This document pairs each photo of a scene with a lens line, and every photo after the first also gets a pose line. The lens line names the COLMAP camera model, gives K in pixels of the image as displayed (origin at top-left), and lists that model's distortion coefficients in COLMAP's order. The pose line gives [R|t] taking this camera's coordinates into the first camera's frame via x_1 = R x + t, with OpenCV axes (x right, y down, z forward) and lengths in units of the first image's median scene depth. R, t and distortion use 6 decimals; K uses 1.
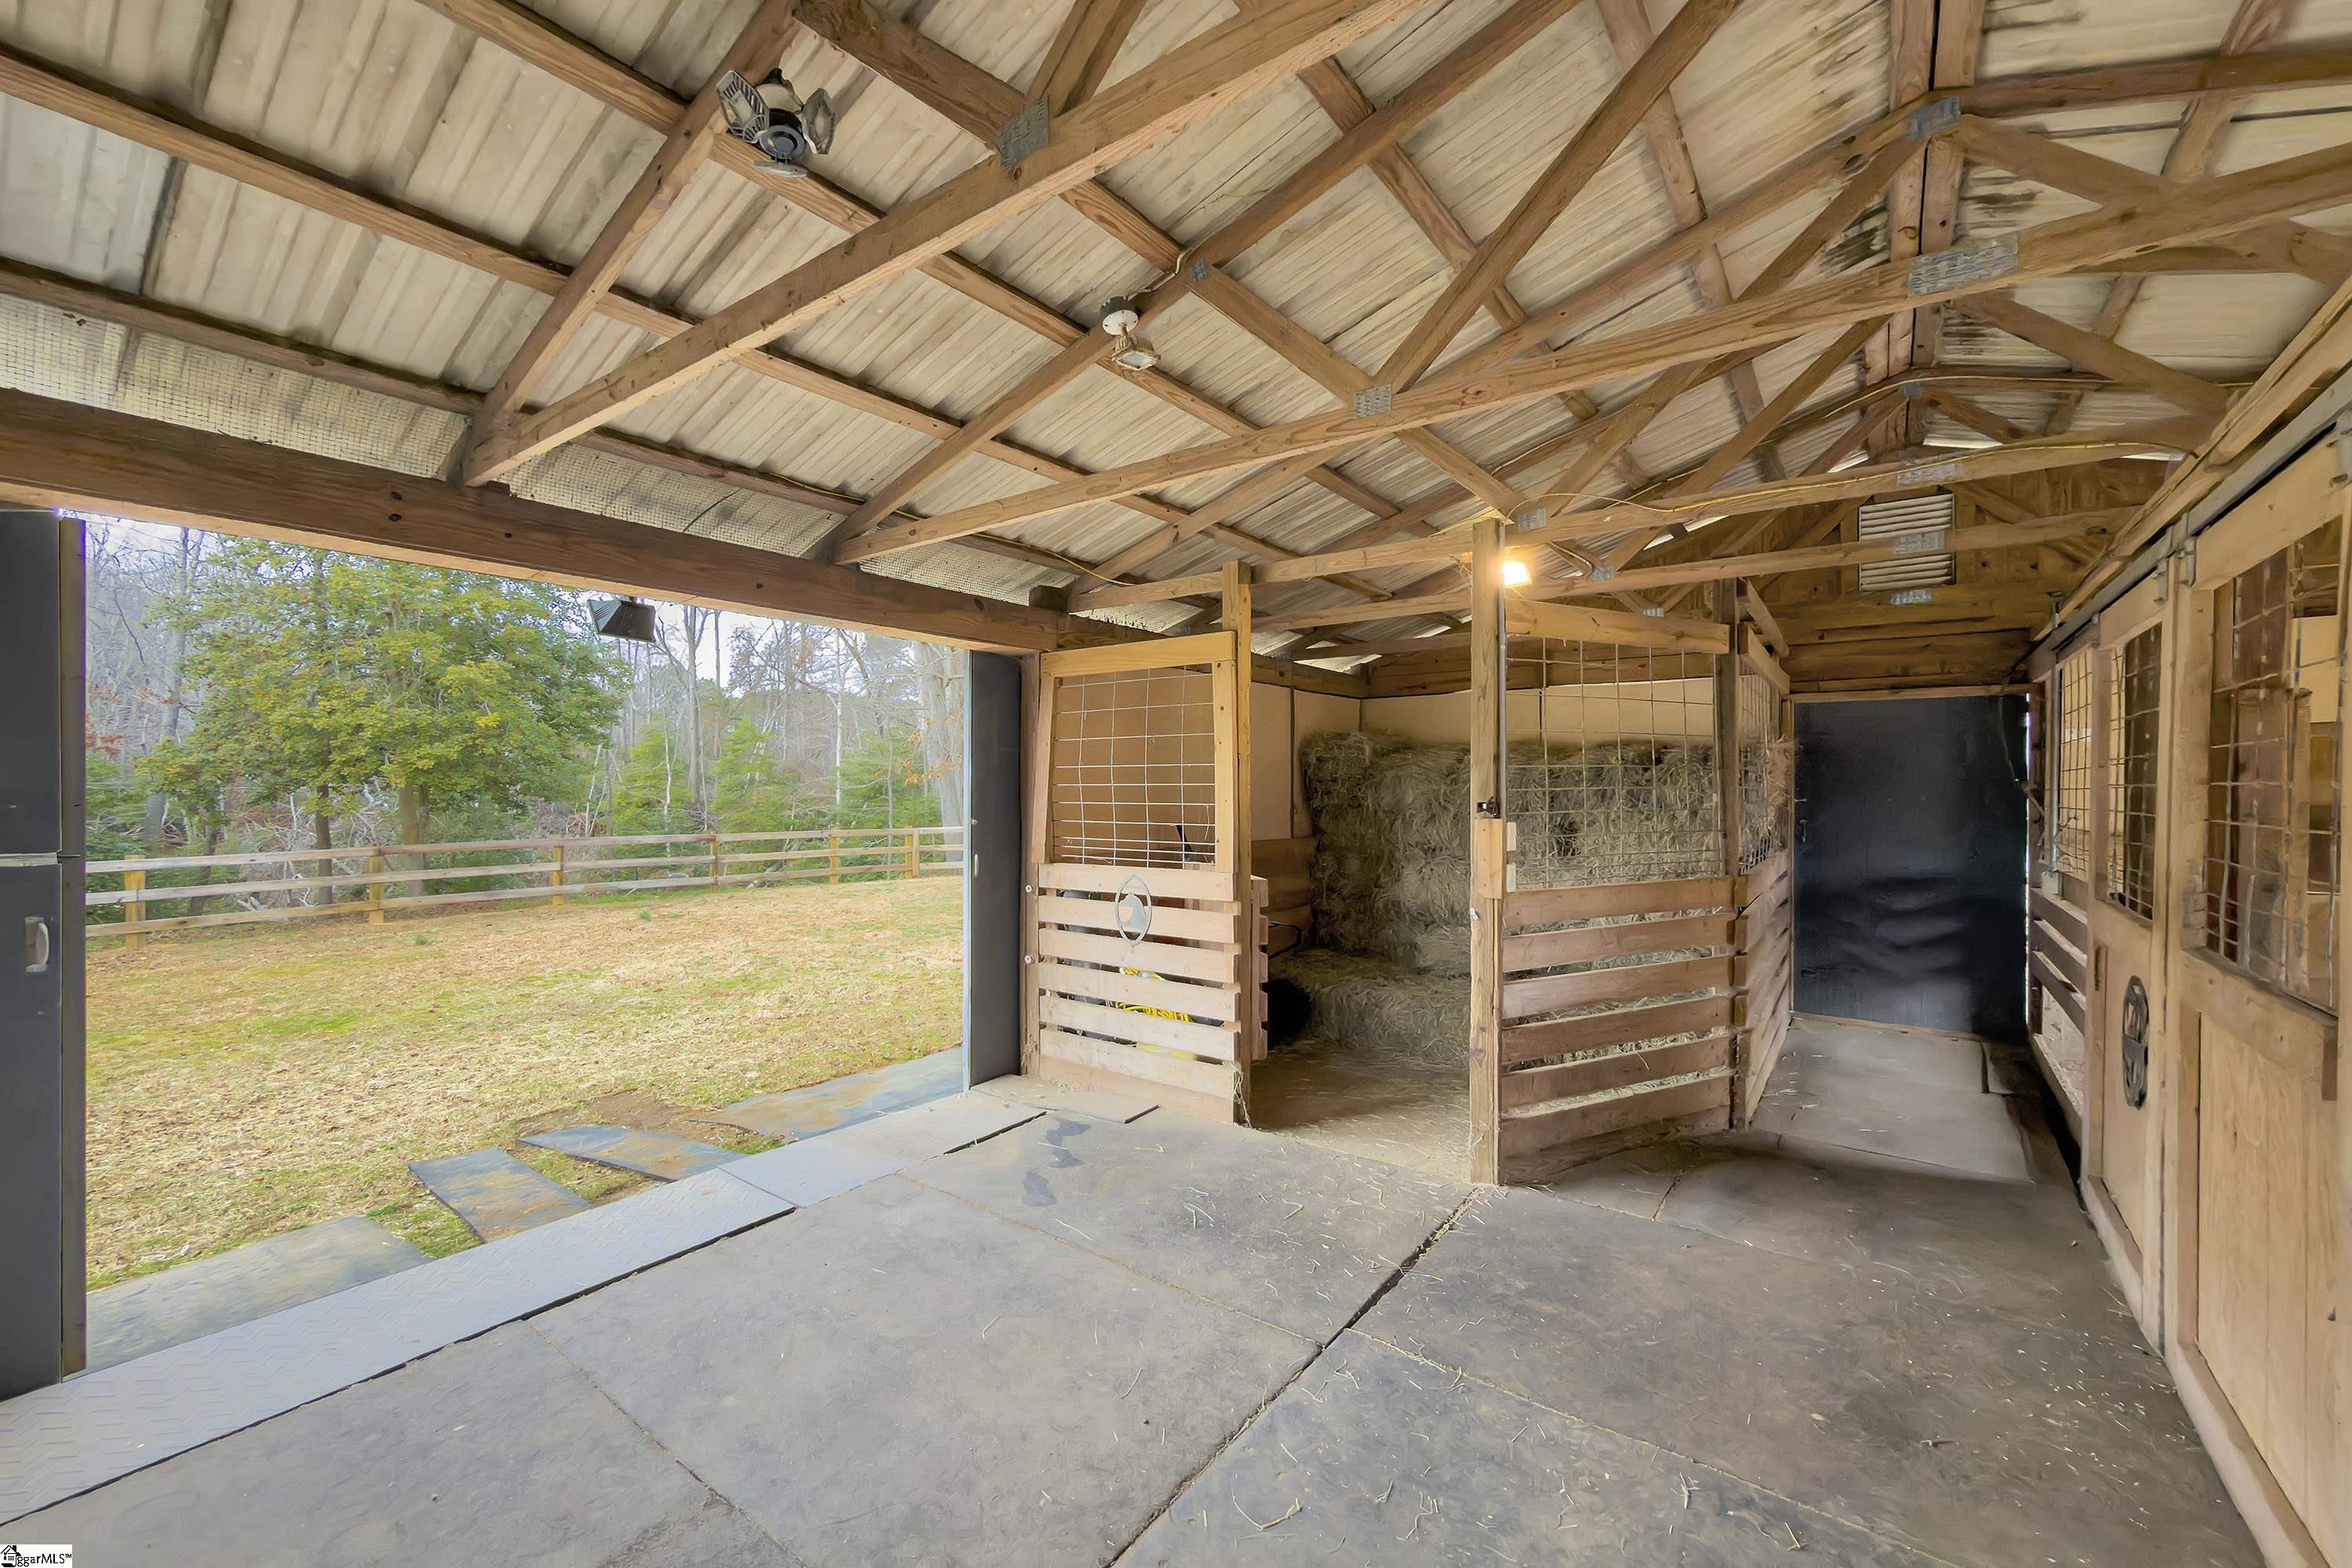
lens RADIAL K [[939.8, 0, 1183.2], [0, 939.8, 787.1], [0, 0, 1]] dist [0.002515, -0.000124]
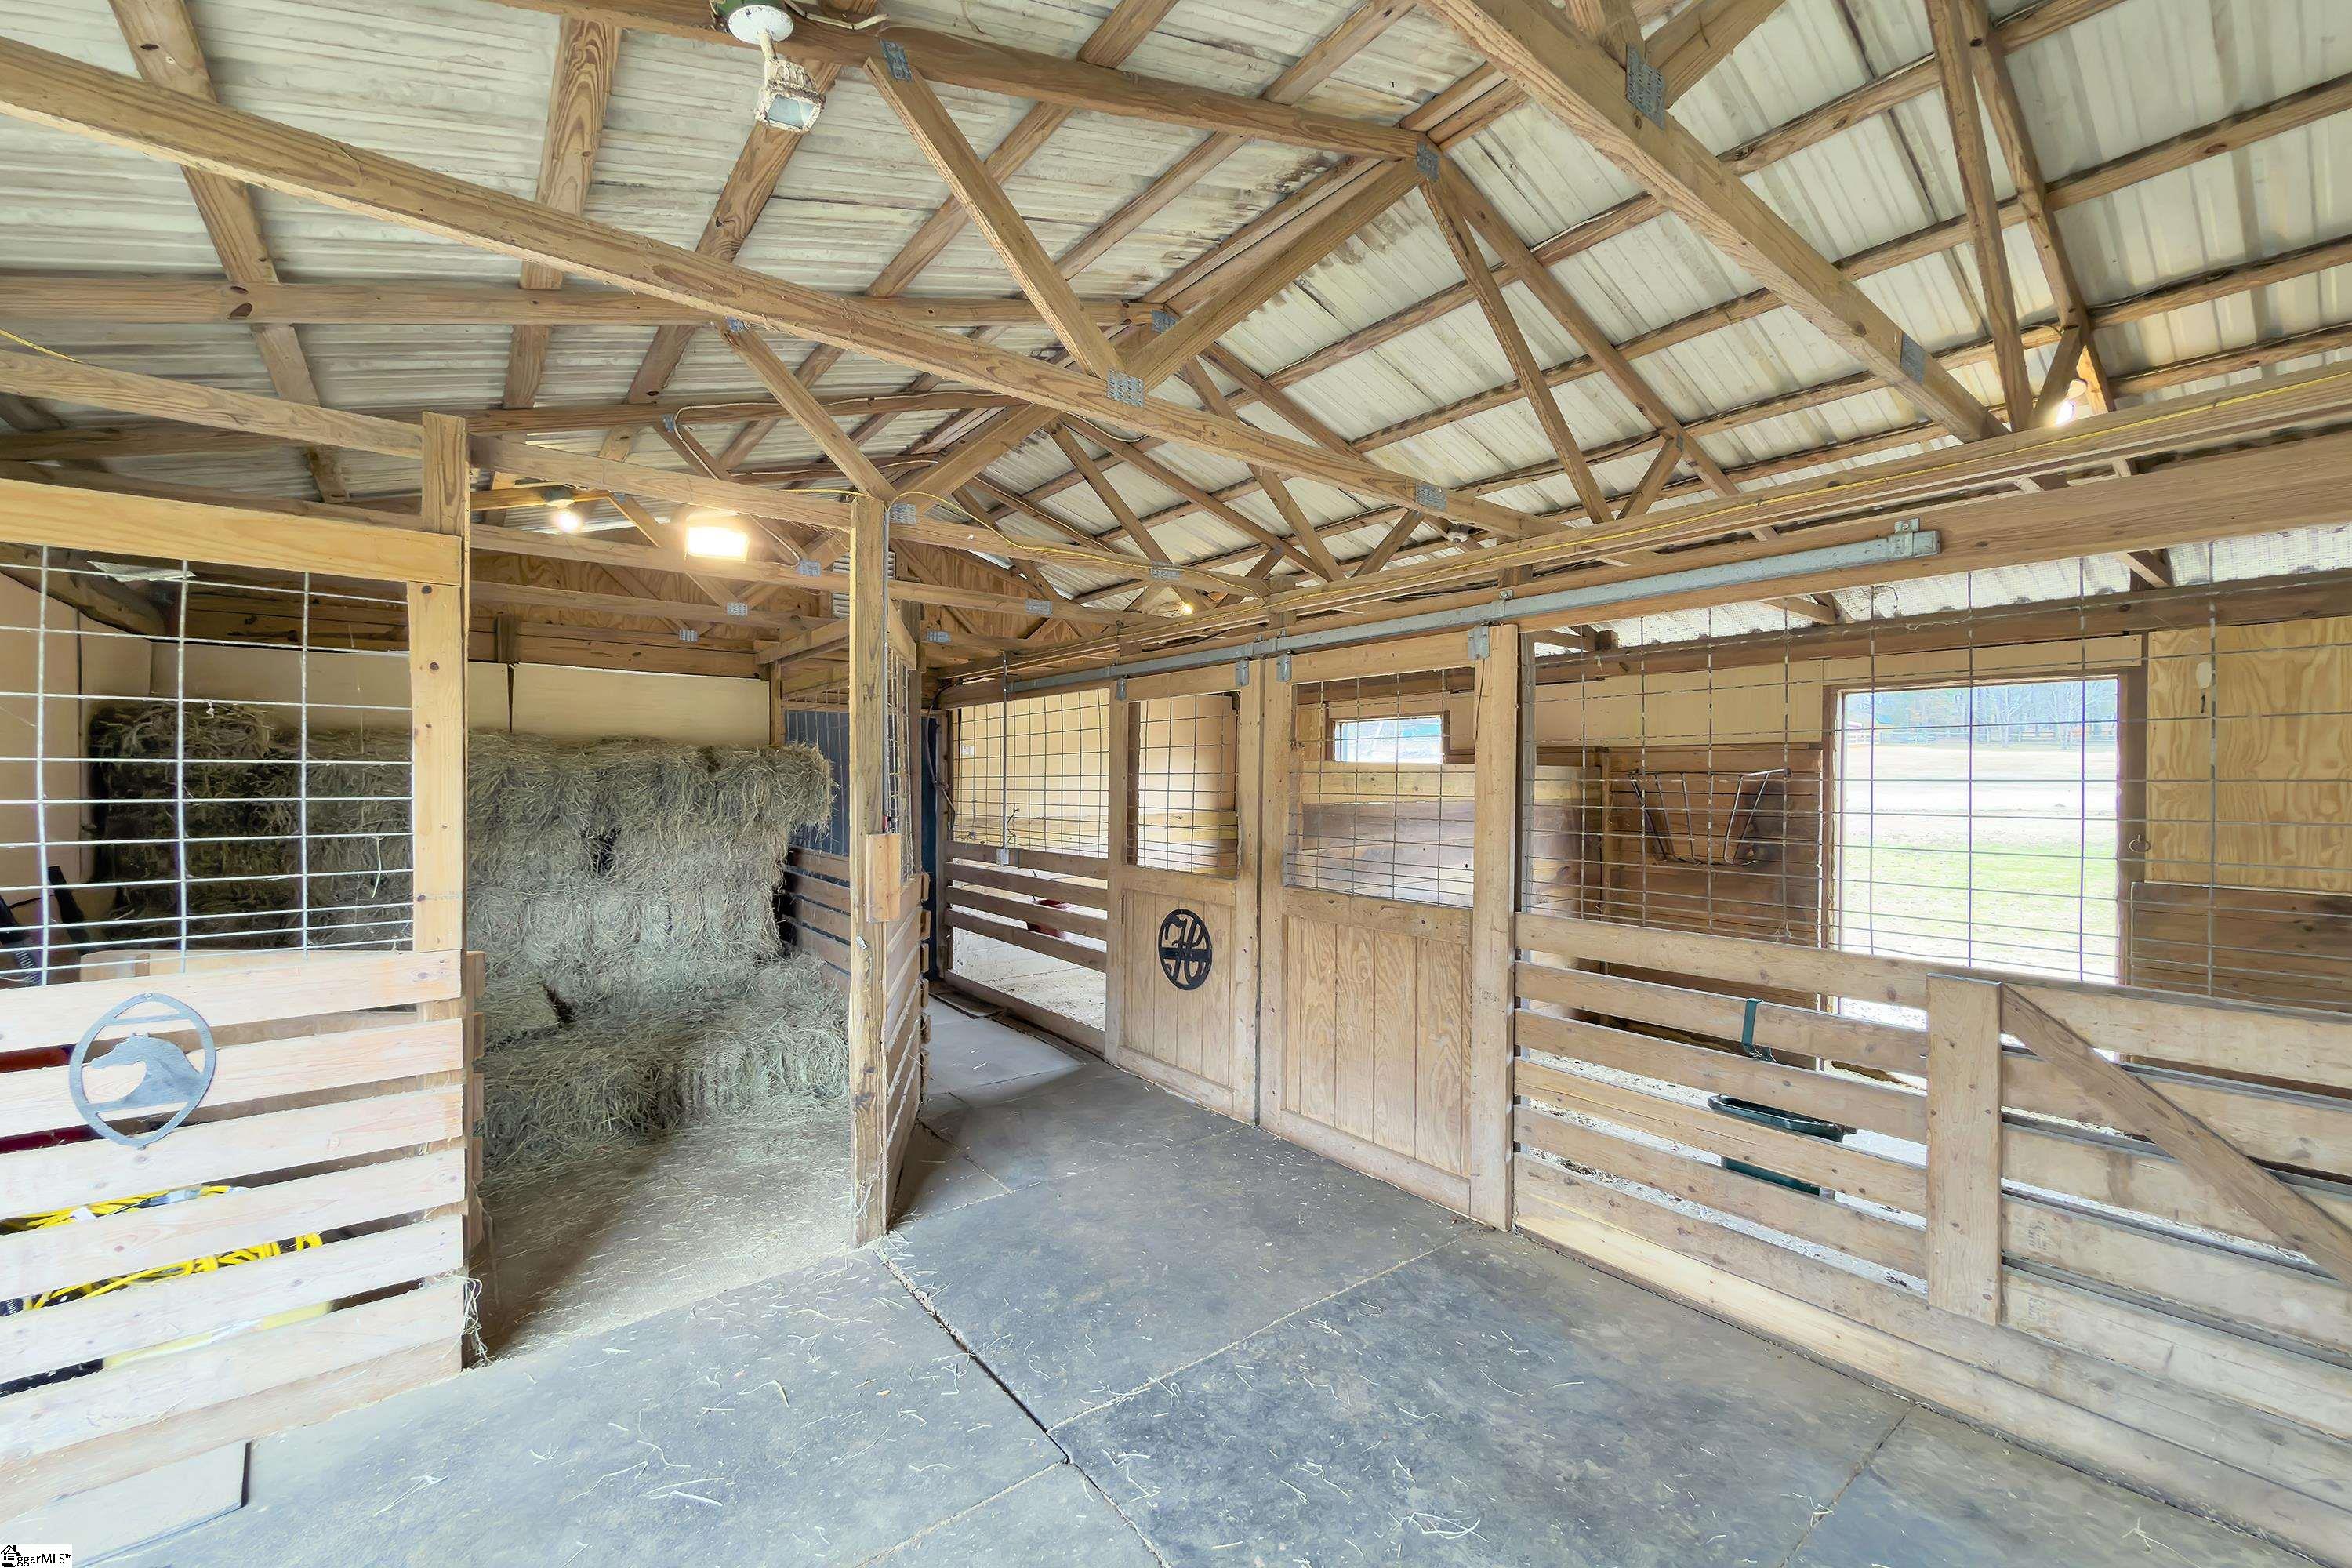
lens RADIAL K [[939.8, 0, 1176.8], [0, 939.8, 786.5], [0, 0, 1]] dist [0.002515, -0.000124]
pose [[0.273496, -0.006203, 0.961853, -0.427241], [-0.002401, 0.999972, 0.007132, -0.017013], [-0.961870, -0.004260, 0.273474, 0.445405]]
